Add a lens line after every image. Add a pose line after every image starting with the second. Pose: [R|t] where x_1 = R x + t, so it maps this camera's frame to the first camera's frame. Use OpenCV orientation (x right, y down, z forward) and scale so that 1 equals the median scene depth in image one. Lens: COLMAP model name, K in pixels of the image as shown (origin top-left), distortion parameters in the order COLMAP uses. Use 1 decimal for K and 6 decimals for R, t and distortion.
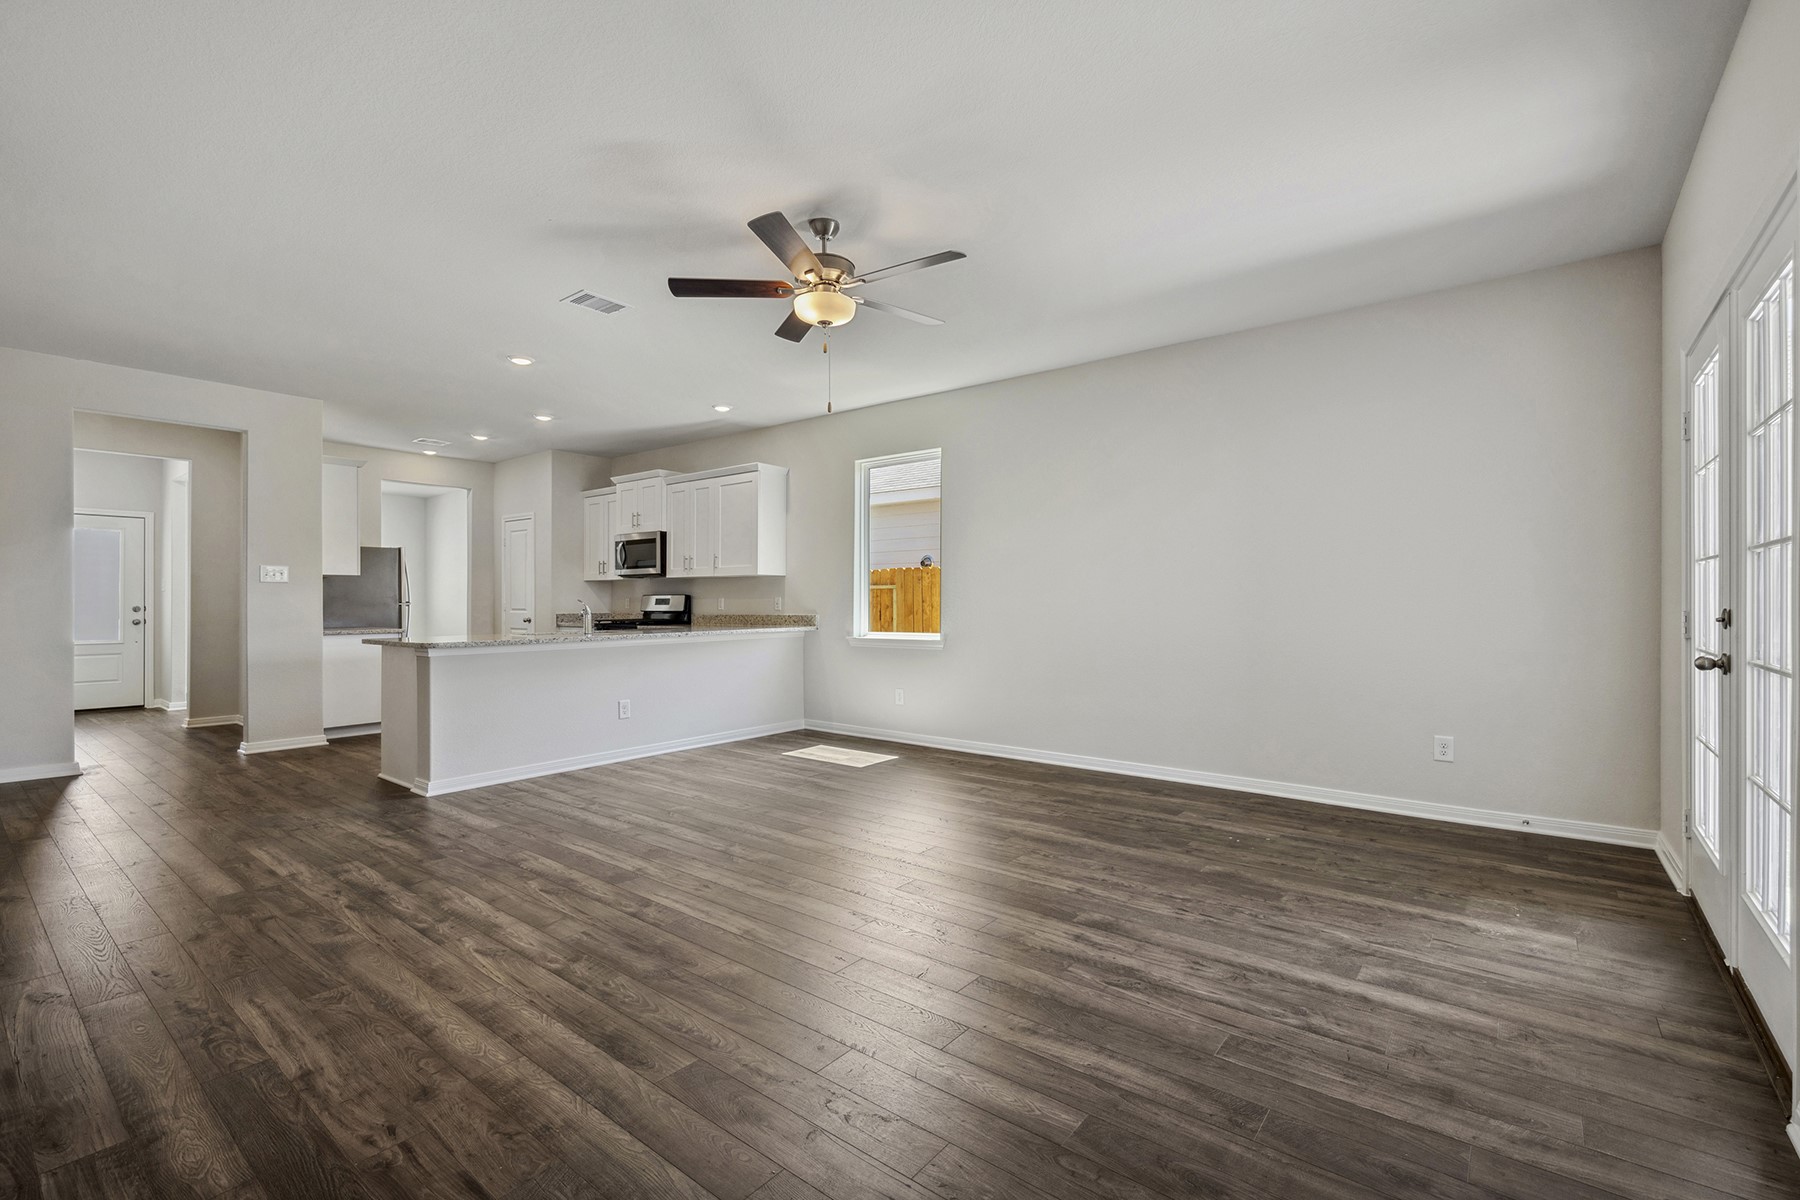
lens RADIAL K [[809.4, 0, 894.8], [0, 809.4, 597.9], [0, 0, 1]] dist [-0.000192, -0.000095]
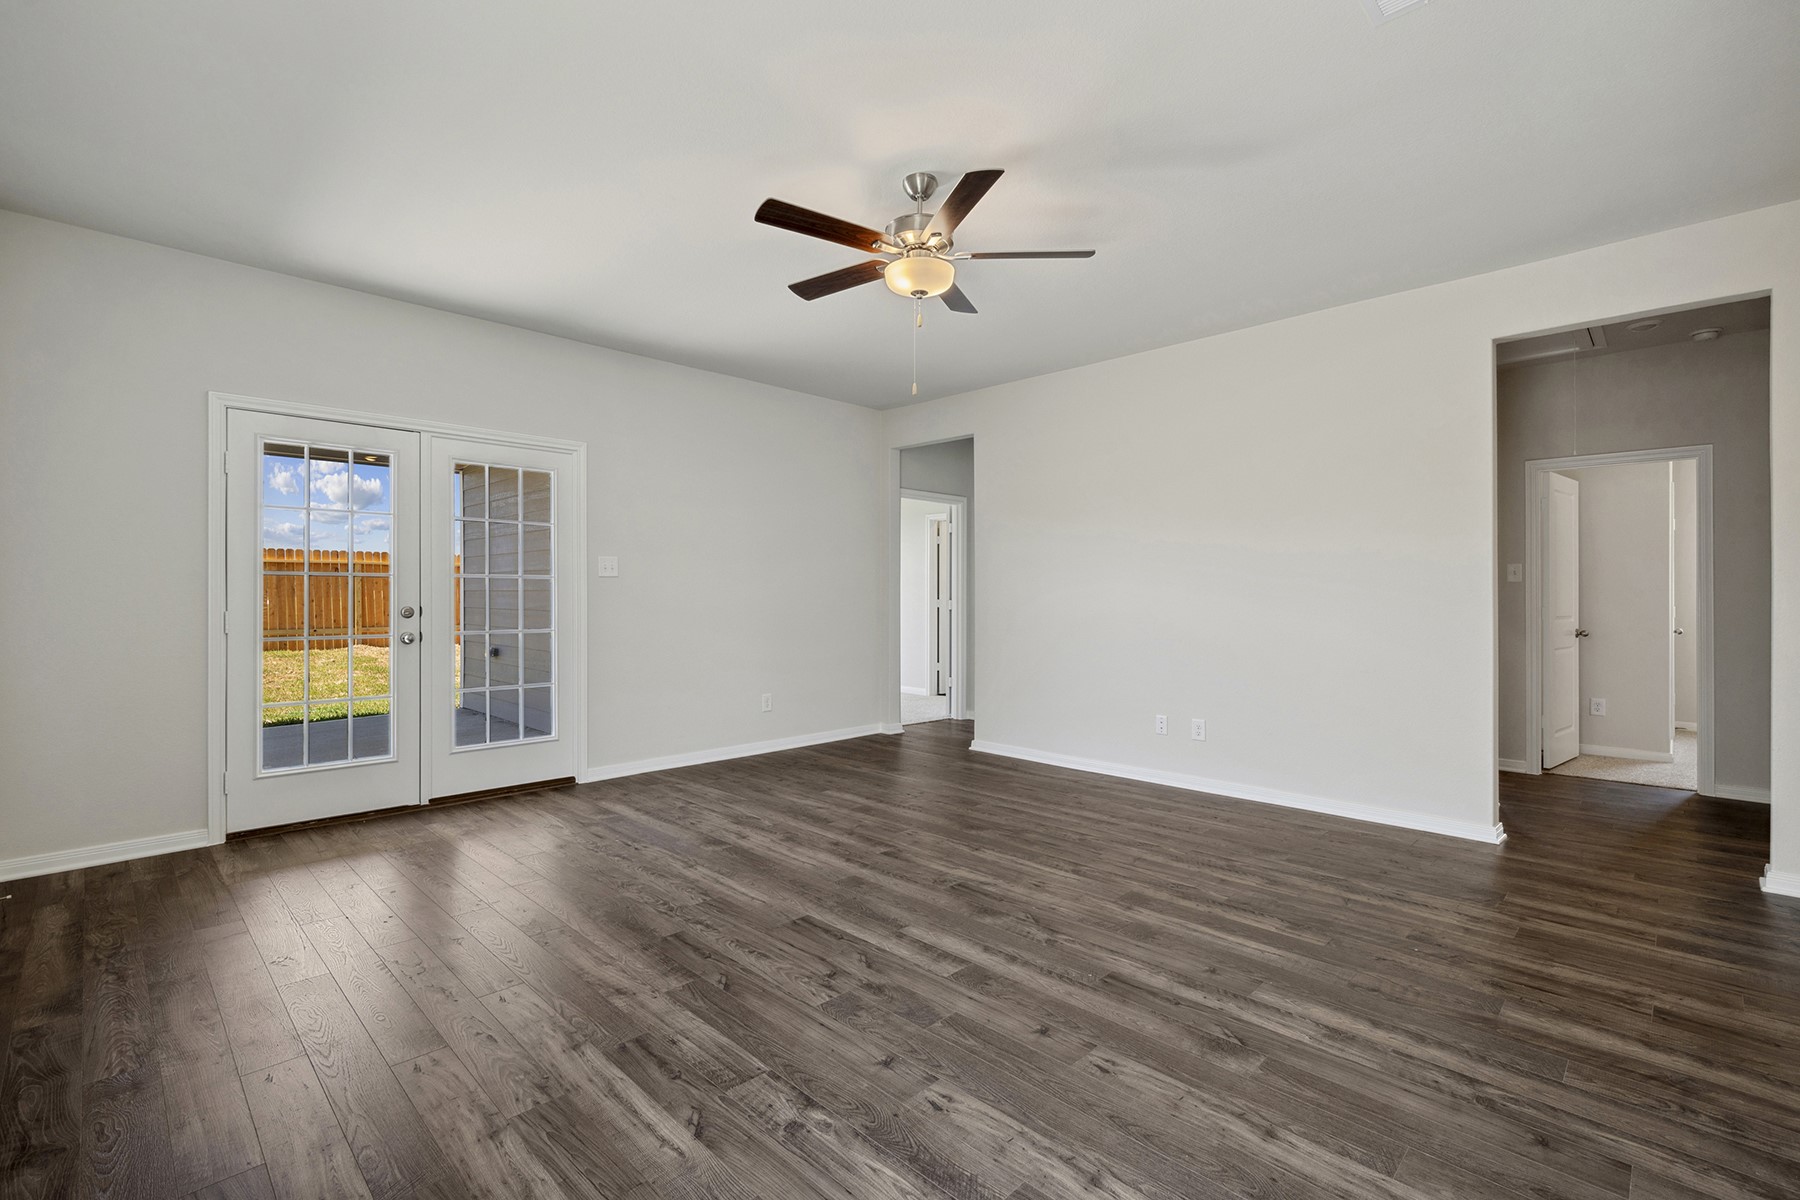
lens RADIAL K [[809.4, 0, 888.7], [0, 809.4, 589.4], [0, 0, 1]] dist [-0.000192, -0.000095]
pose [[-0.993996, -0.001425, 0.109409, -0.180799], [-0.002312, 0.999965, -0.007982, -0.010935], [-0.109394, -0.008187, -0.993965, 2.325877]]
